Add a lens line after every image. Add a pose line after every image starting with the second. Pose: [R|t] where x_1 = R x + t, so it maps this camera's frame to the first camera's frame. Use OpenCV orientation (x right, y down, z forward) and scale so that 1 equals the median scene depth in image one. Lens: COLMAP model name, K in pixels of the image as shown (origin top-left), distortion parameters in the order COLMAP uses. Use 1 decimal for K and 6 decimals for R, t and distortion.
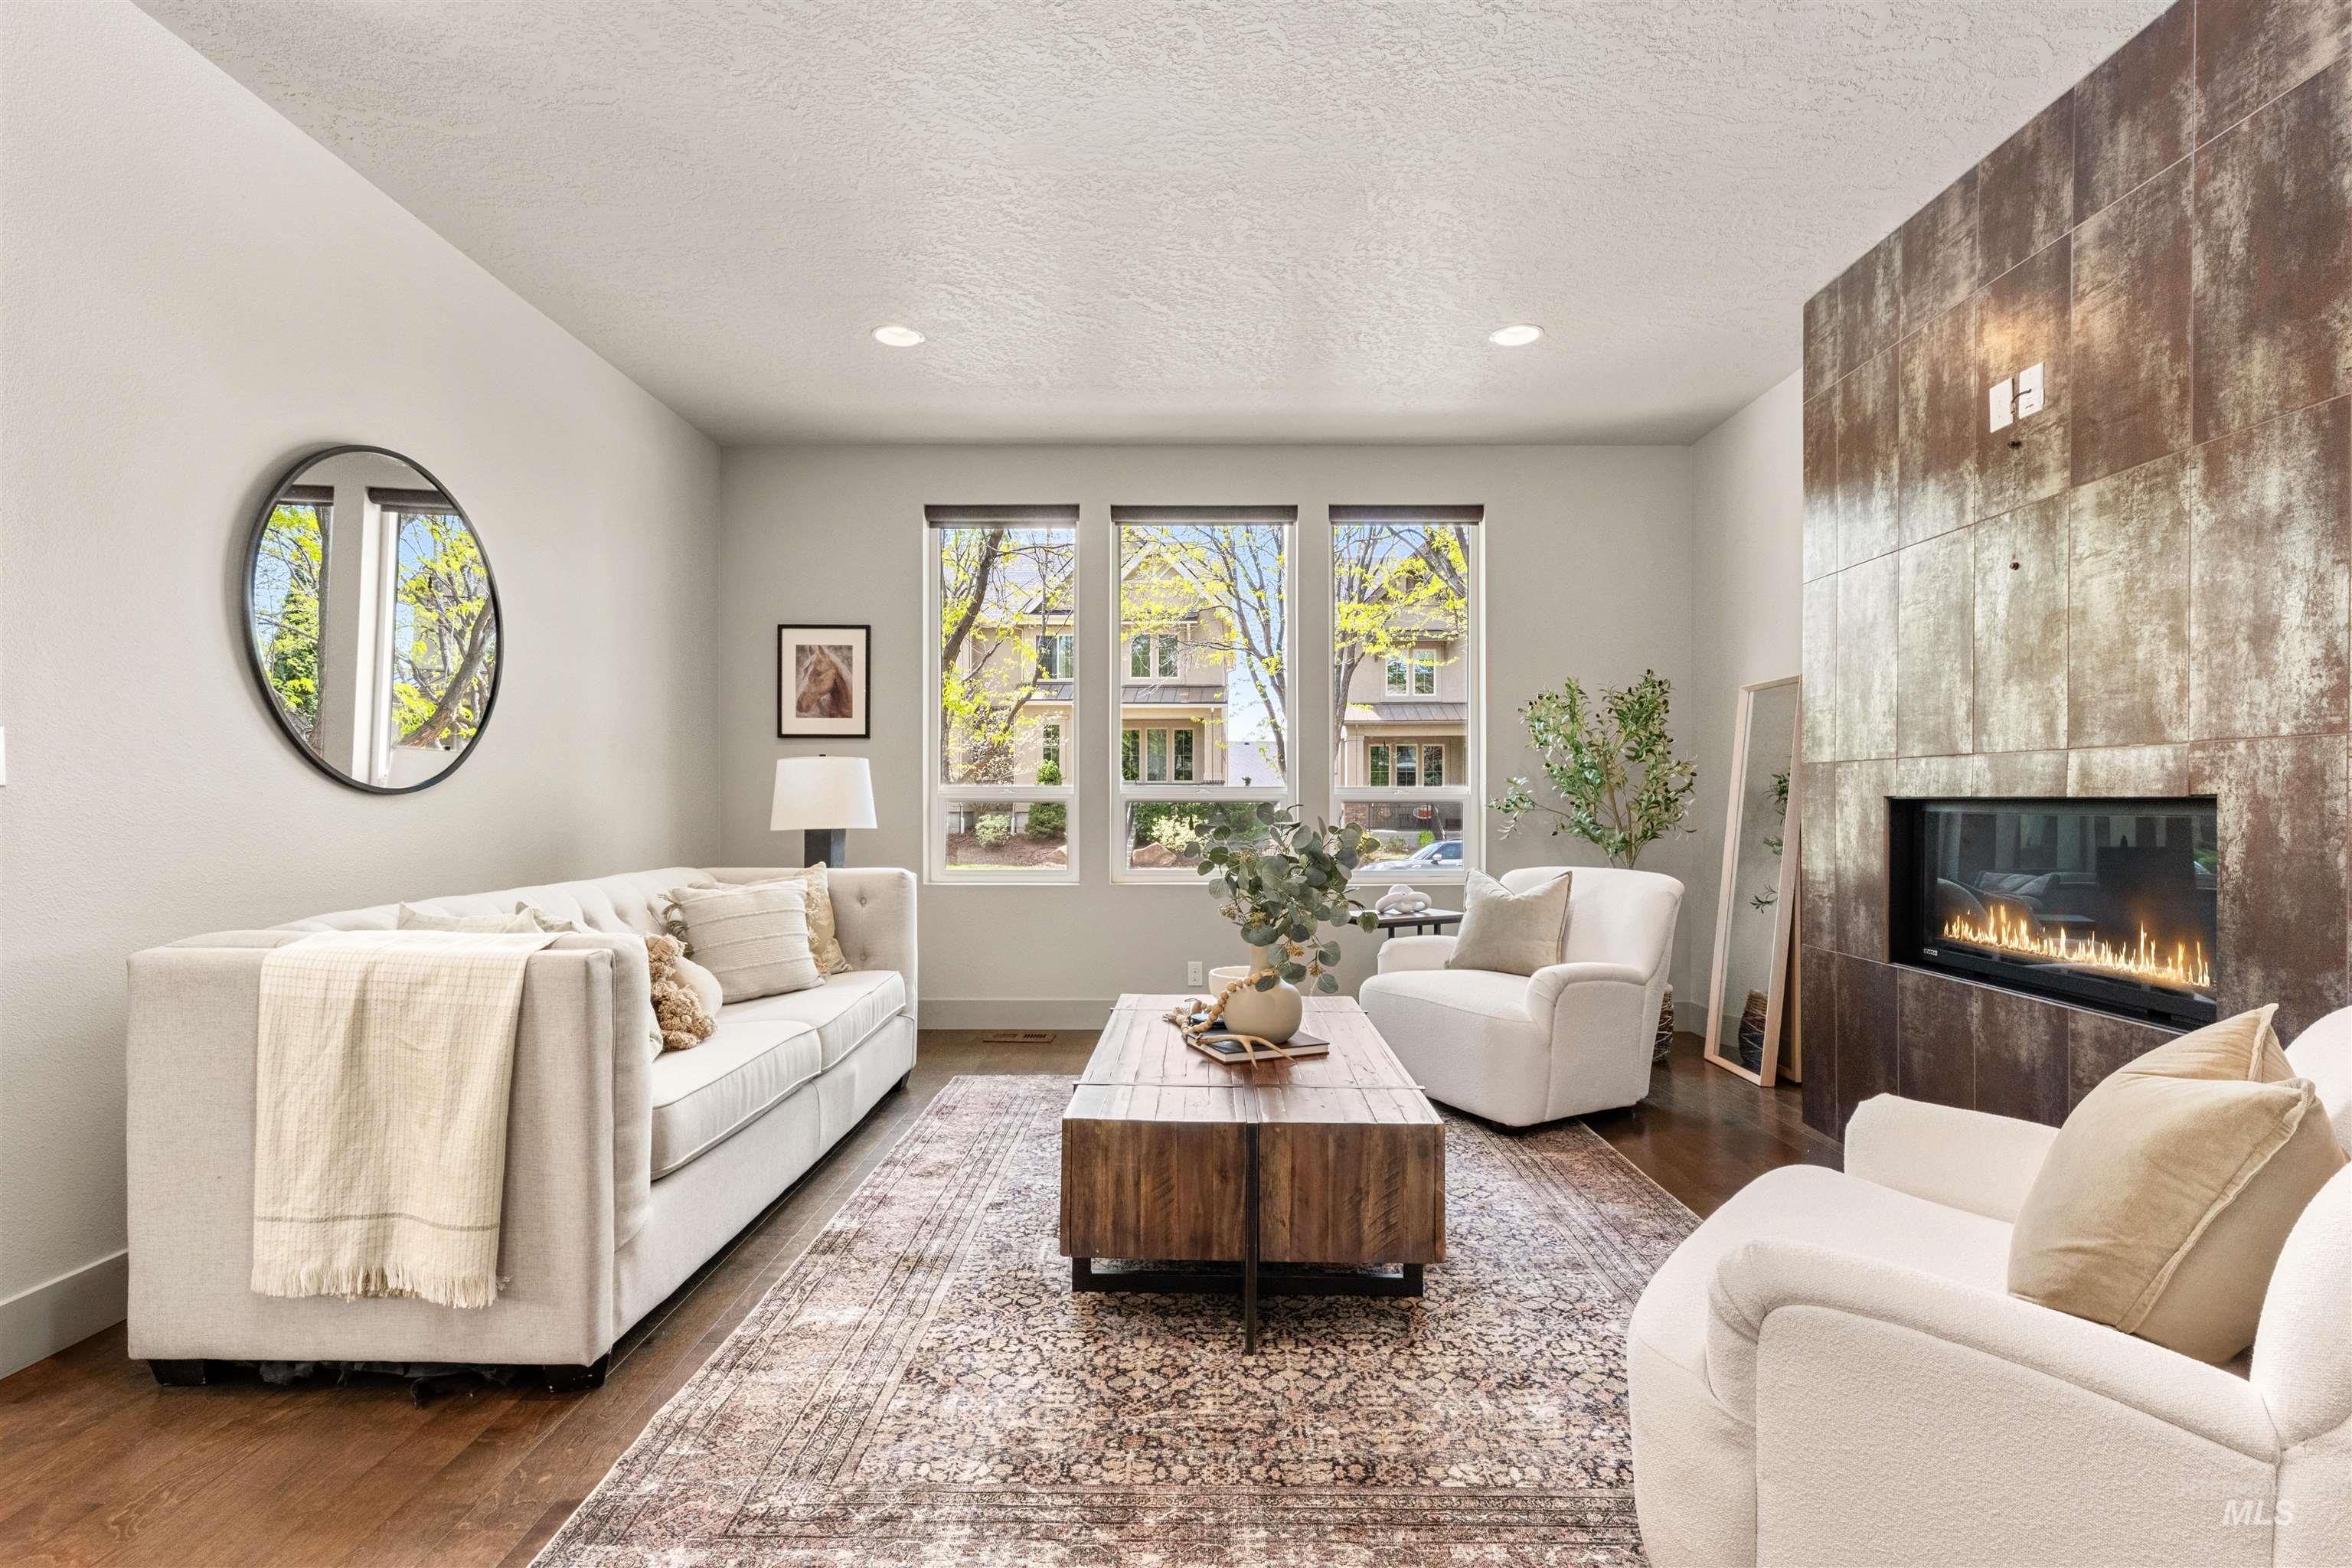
lens RADIAL K [[1069.3, 0, 1182.6], [0, 1069.3, 797.1], [0, 0, 1]] dist [-0.000413, 0.000238]
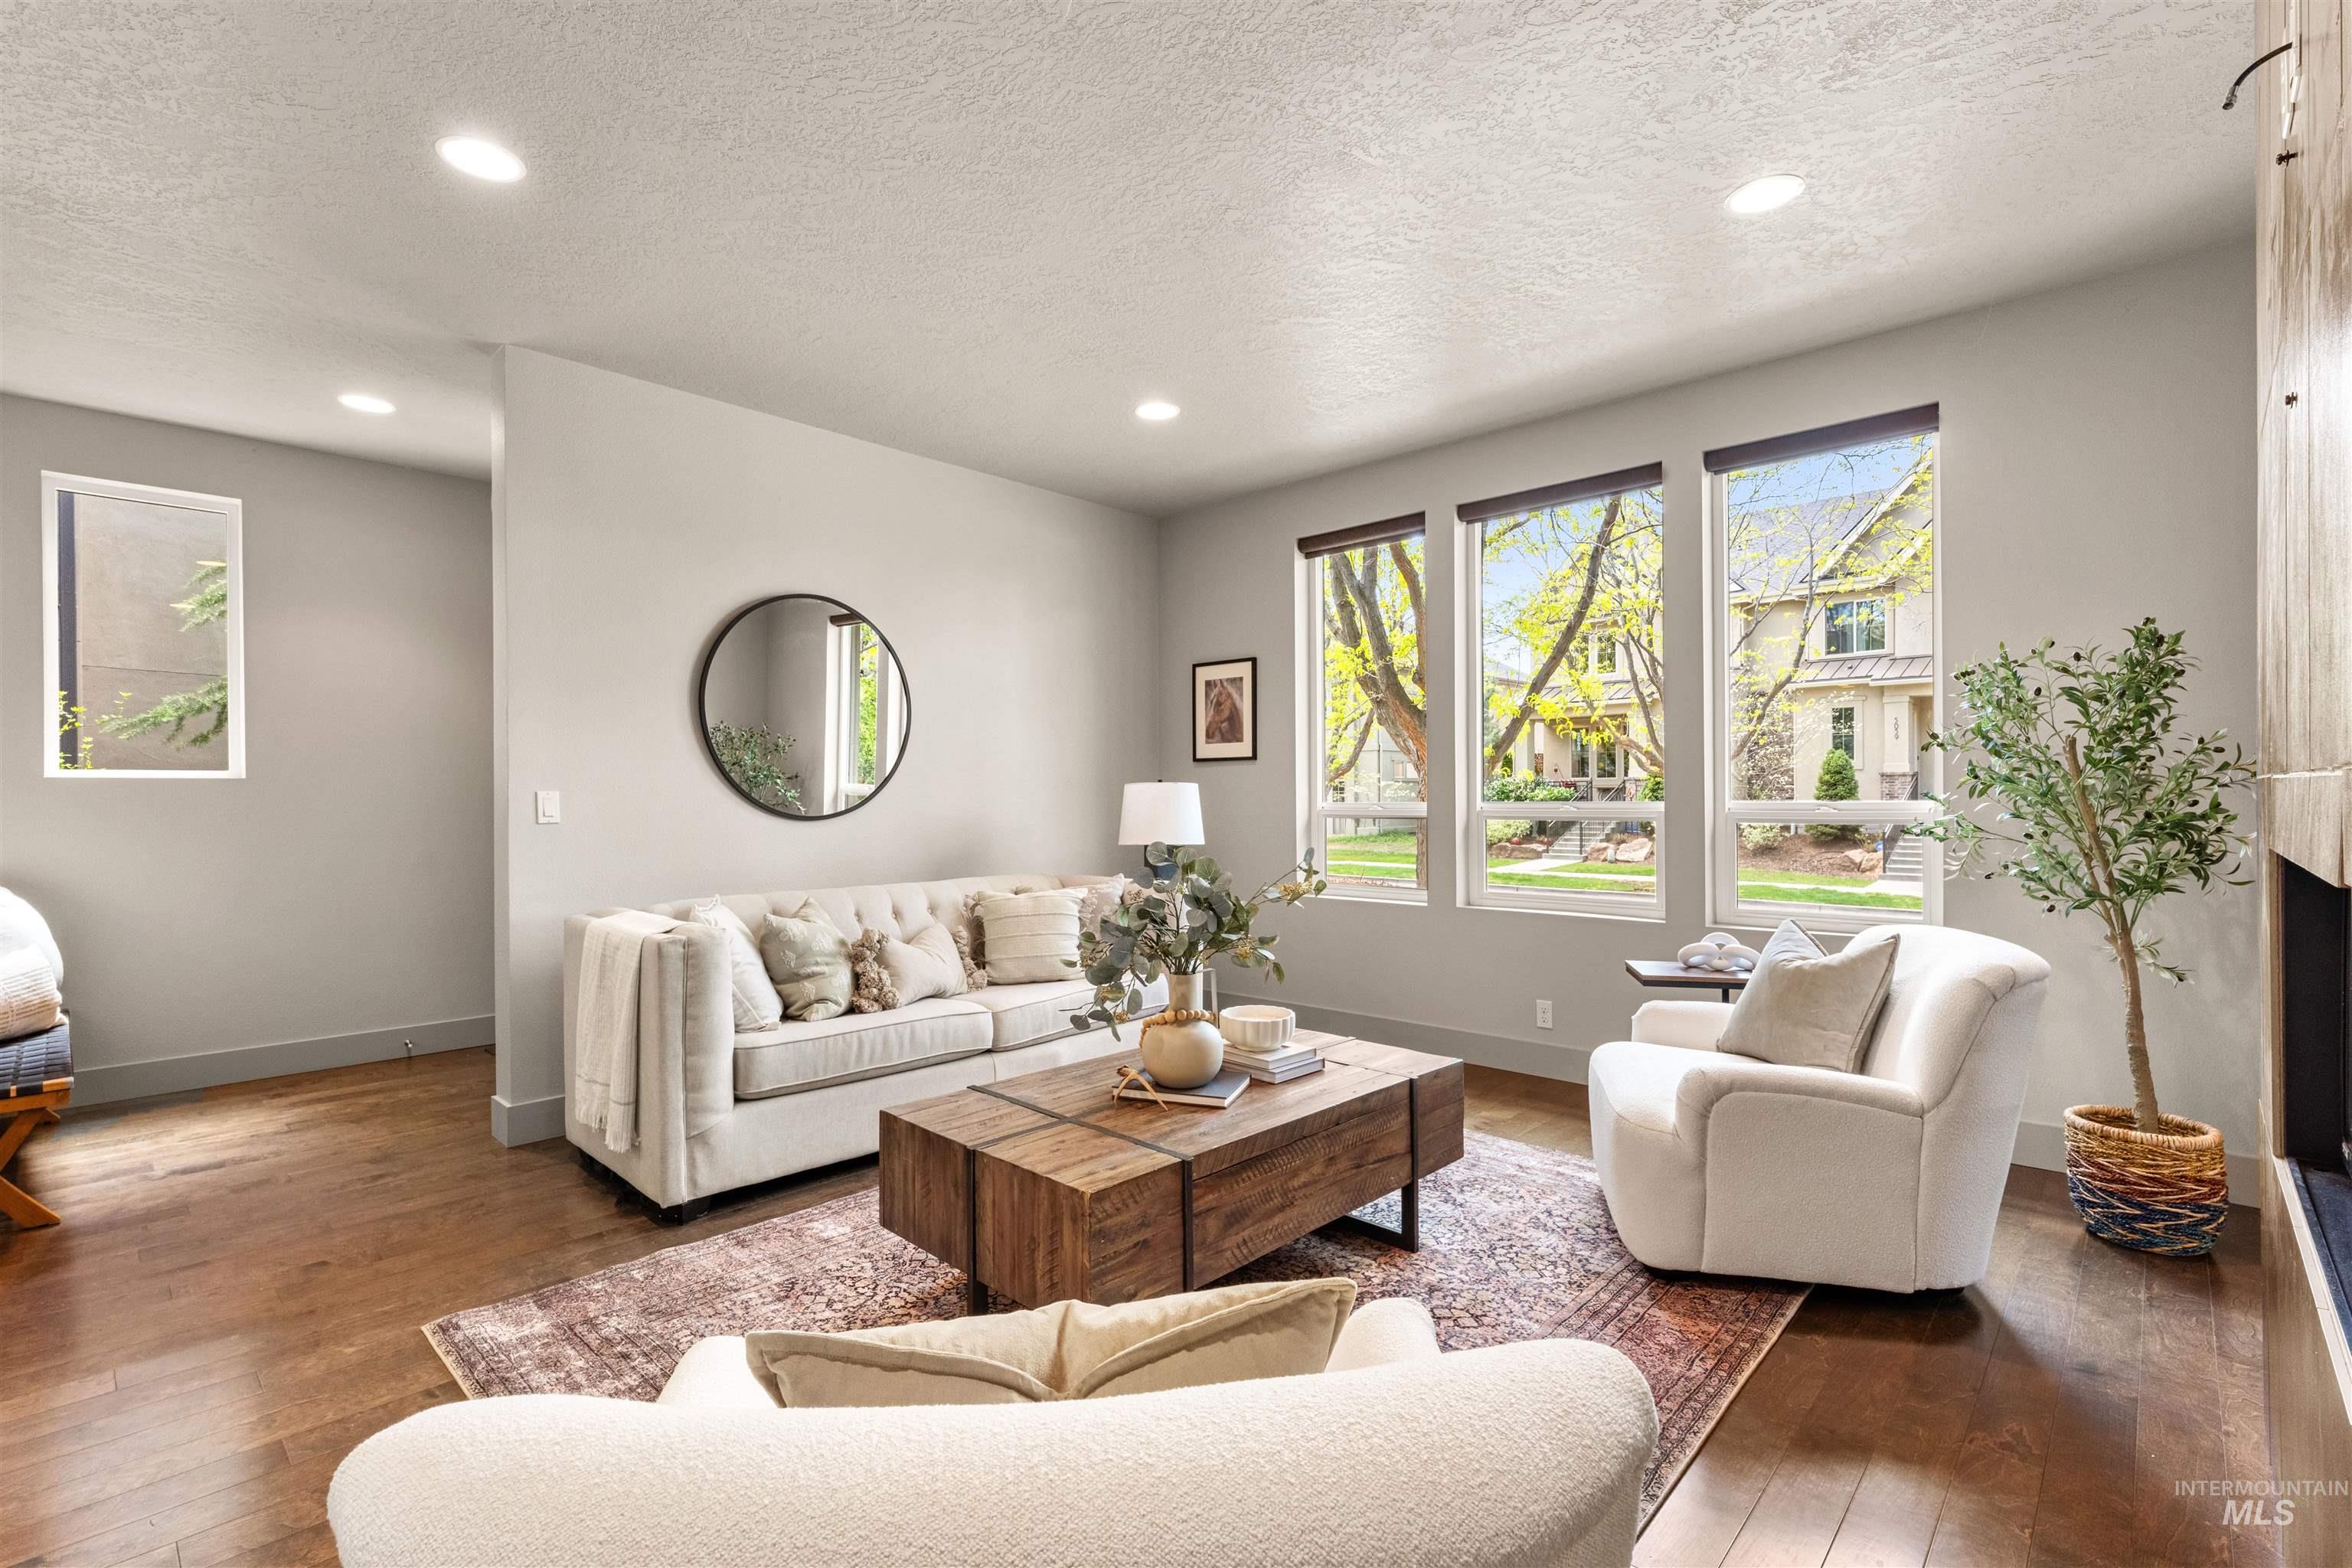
lens RADIAL K [[1054.1, 0, 1179.1], [0, 1054.1, 792.0], [0, 0, 1]] dist [-0.000649, 0.000149]
pose [[0.734866, -0.008523, -0.678158, 0.750817], [0.009267, 0.999954, -0.002526, -0.038922], [0.678149, -0.004428, 0.734911, 0.291842]]
